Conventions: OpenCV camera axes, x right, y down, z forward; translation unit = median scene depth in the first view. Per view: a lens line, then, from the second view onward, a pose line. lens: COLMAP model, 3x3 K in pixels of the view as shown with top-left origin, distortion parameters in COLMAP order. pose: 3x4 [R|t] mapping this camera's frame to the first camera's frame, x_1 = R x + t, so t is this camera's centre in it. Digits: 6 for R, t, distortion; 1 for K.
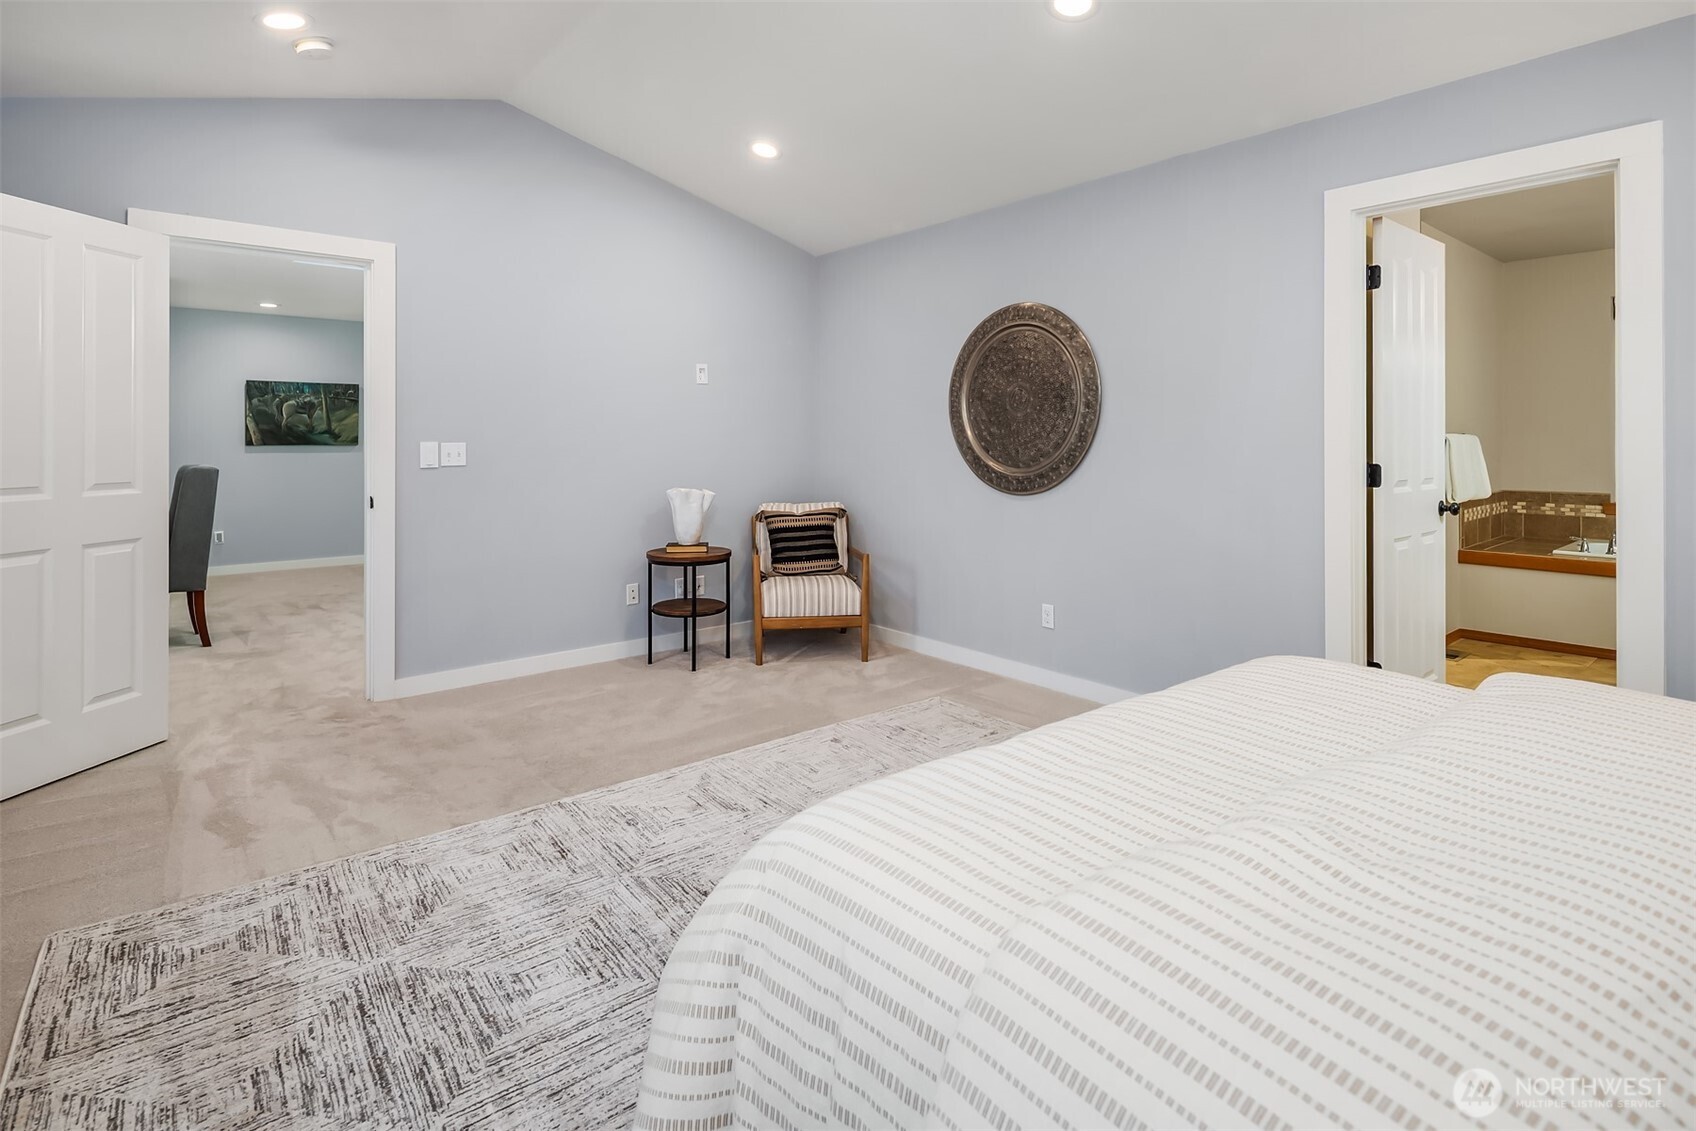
lens RADIAL K [[824.0, 0, 851.6], [0, 824.0, 436.4], [0, 0, 1]] dist [-0.001308, -0.001265]
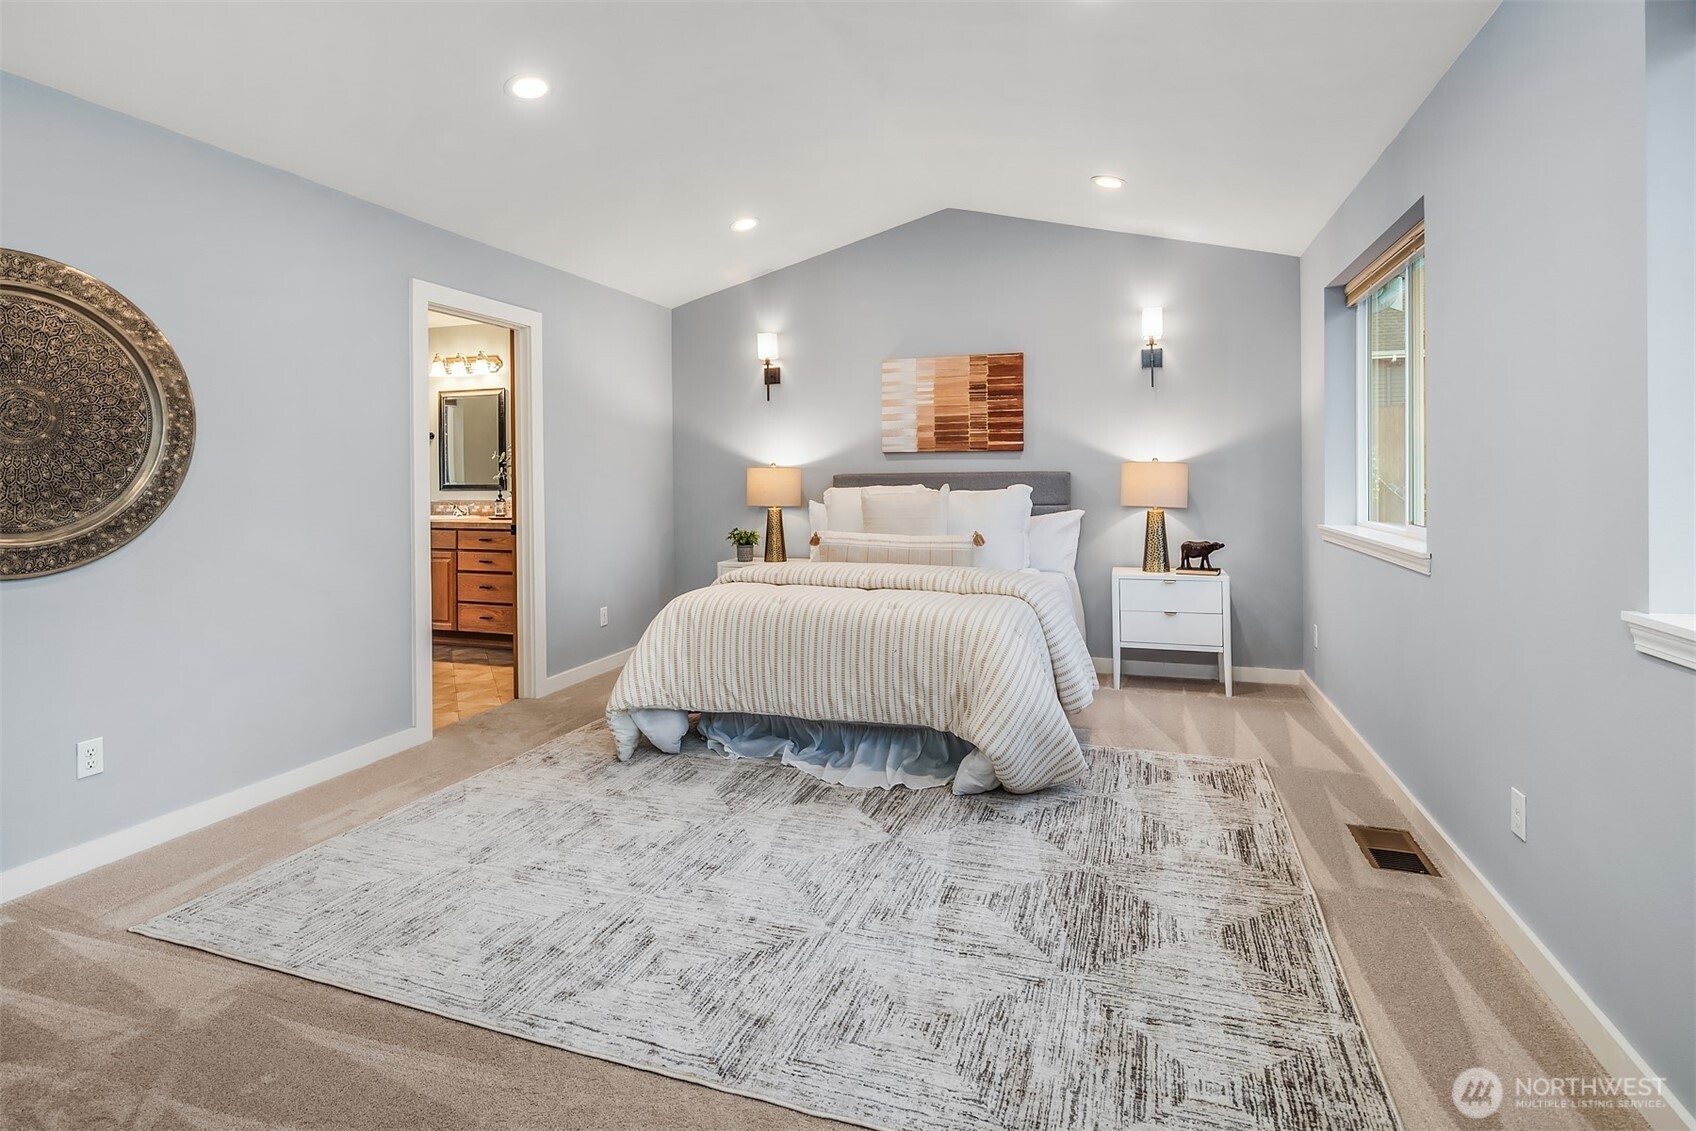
lens RADIAL K [[832.0, 0, 839.6], [0, 832.0, 478.9], [0, 0, 1]] dist [0.000414, -0.000337]
pose [[-0.511051, 0.003121, 0.859545, -1.092513], [0.007779, 0.999969, 0.000994, 0.007375], [-0.859515, 0.007194, -0.511060, 1.459224]]
